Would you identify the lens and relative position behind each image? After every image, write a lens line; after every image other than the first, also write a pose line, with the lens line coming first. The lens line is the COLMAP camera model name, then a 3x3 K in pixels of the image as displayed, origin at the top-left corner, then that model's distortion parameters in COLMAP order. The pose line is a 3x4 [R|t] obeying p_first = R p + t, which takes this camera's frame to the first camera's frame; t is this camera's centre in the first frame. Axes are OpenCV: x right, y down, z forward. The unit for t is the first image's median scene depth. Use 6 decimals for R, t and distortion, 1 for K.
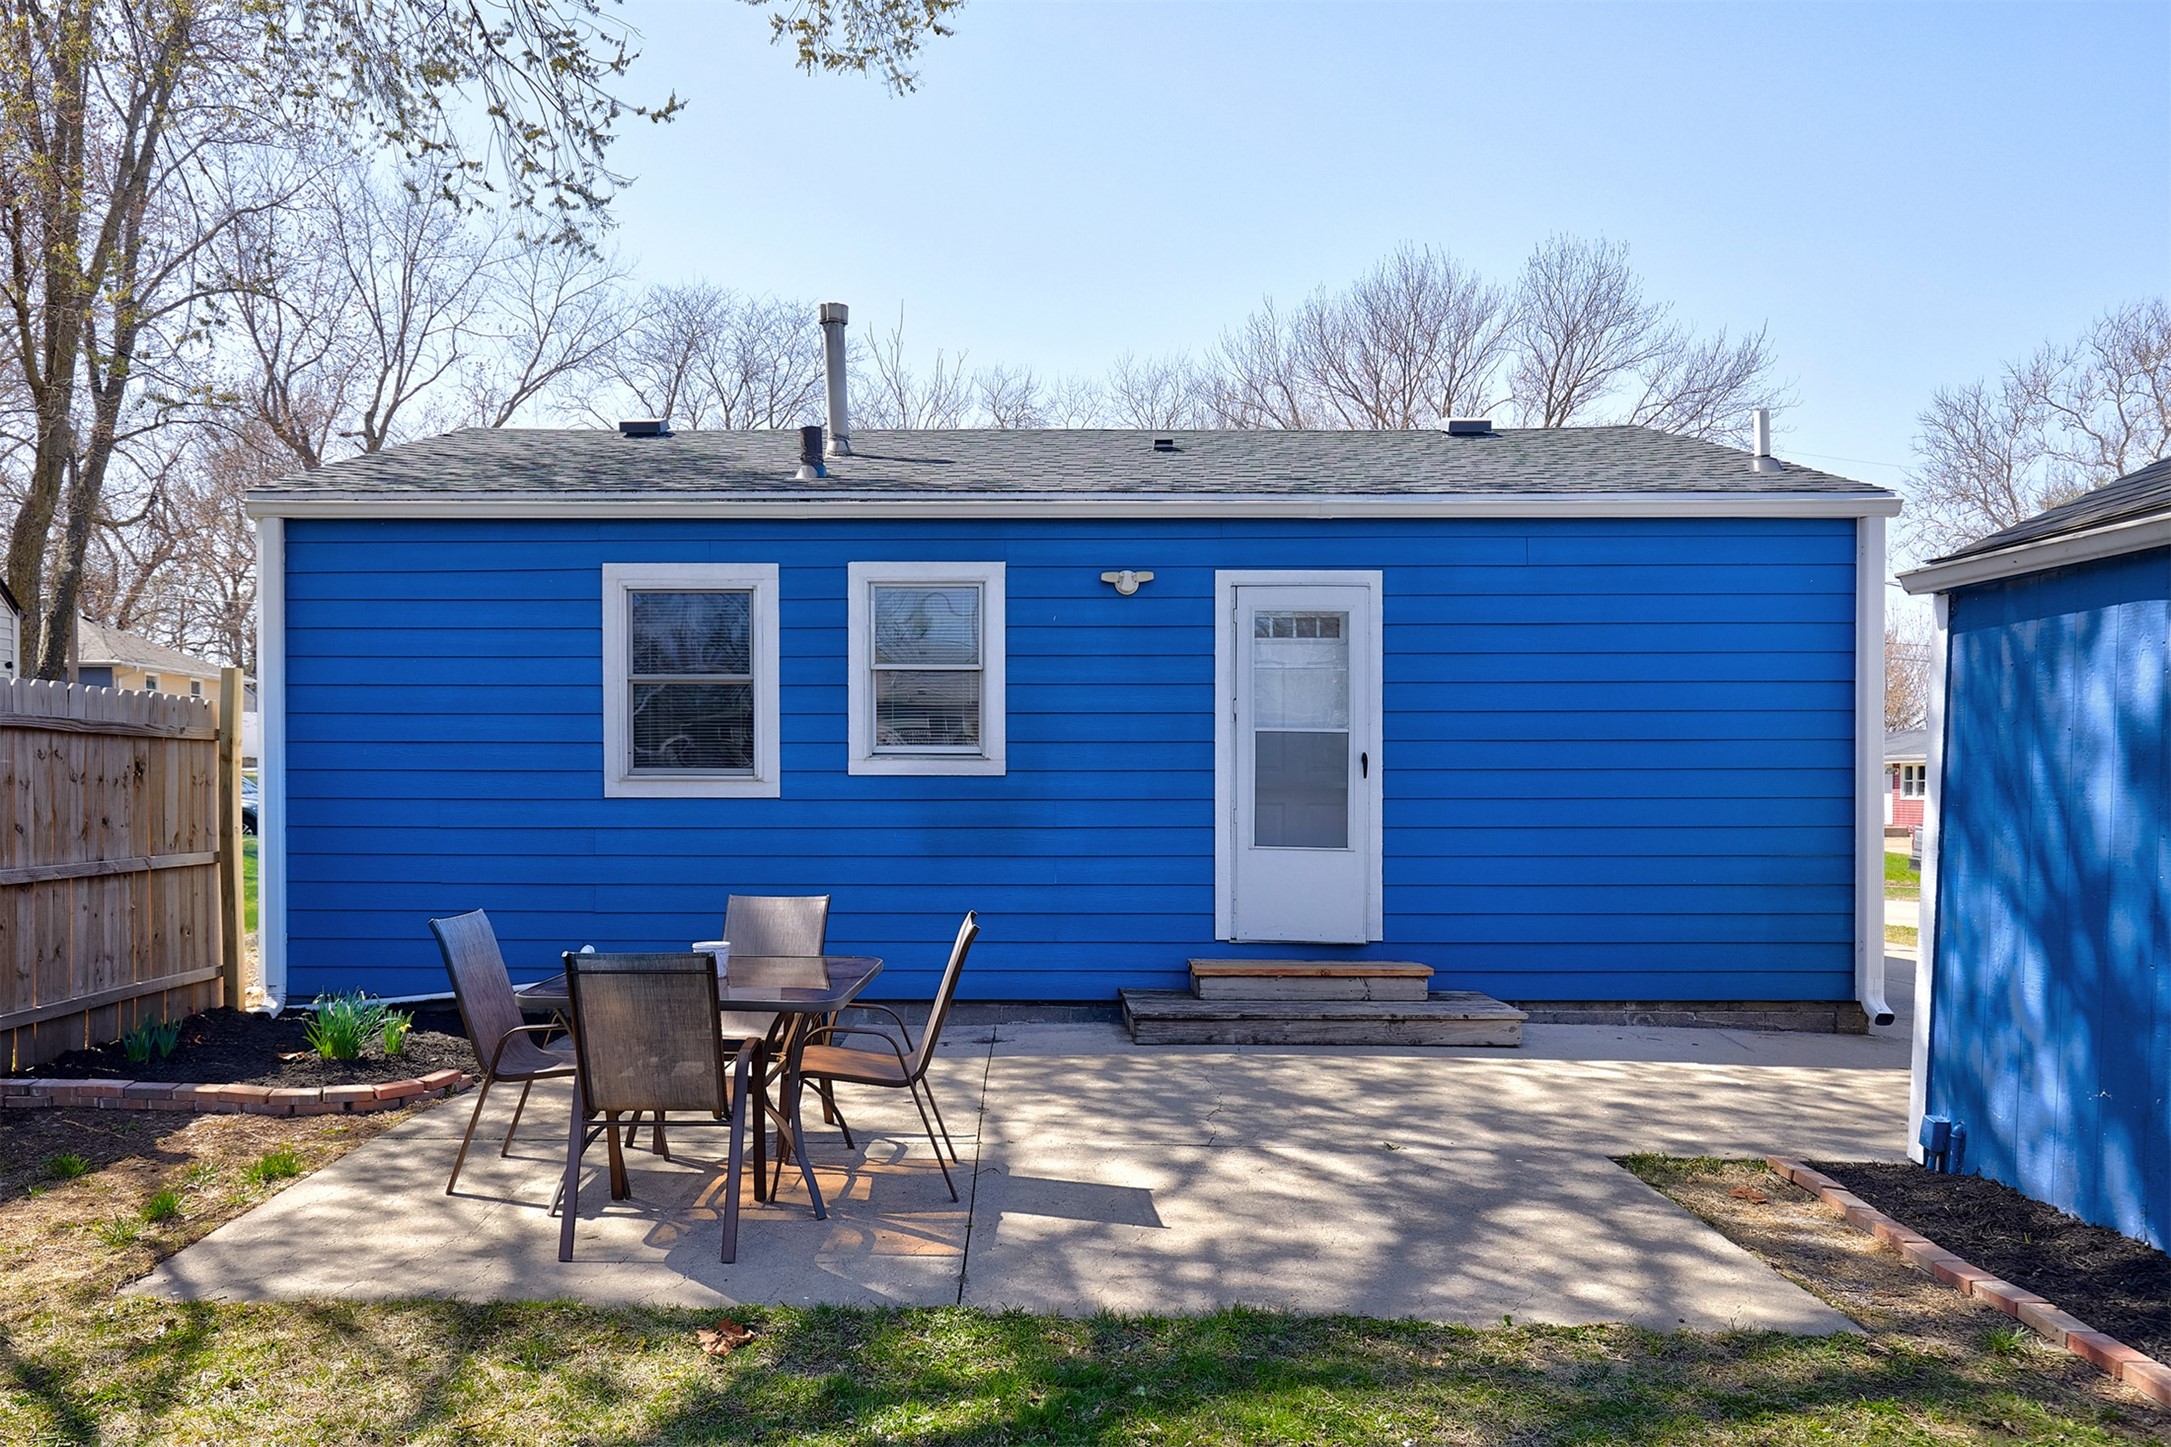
lens RADIAL K [[1524.4, 0, 1086.5], [0, 1524.4, 744.3], [0, 0, 1]] dist [-0.001840, 0.002136]
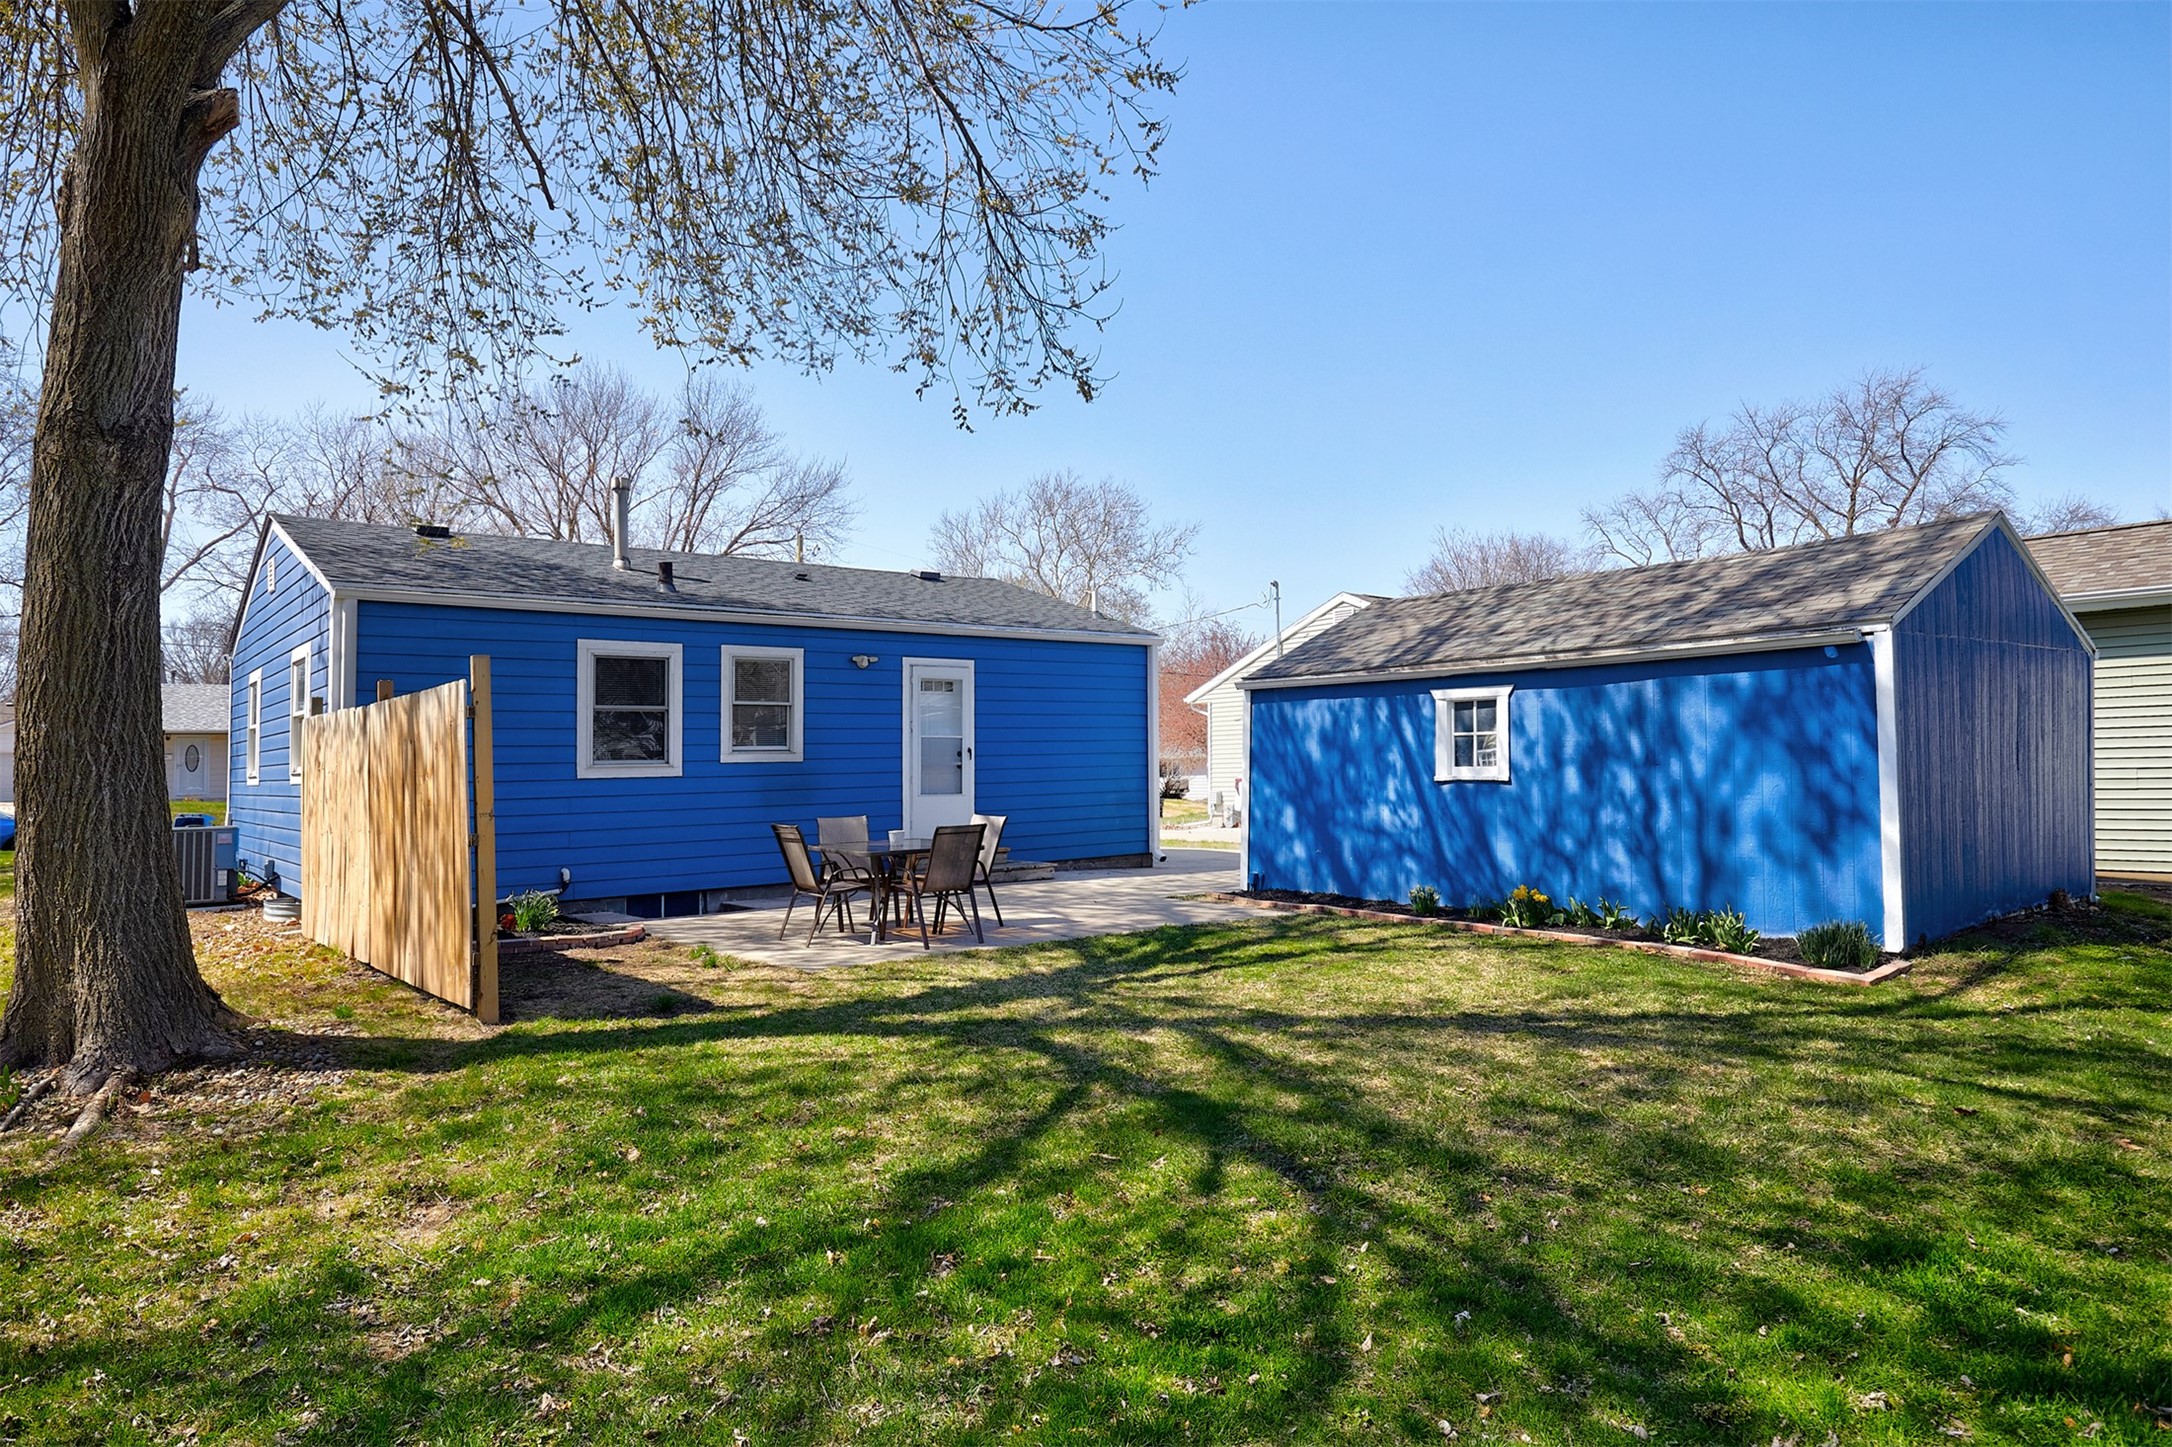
lens RADIAL K [[1284.0, 0, 1082.6], [0, 1284.0, 709.5], [0, 0, 1]] dist [-0.059763, -0.001159]
pose [[0.774299, 0.010230, 0.632738, -0.779975], [0.007243, 0.999661, -0.025025, -0.001642], [-0.632779, 0.023960, 0.773962, -0.438191]]
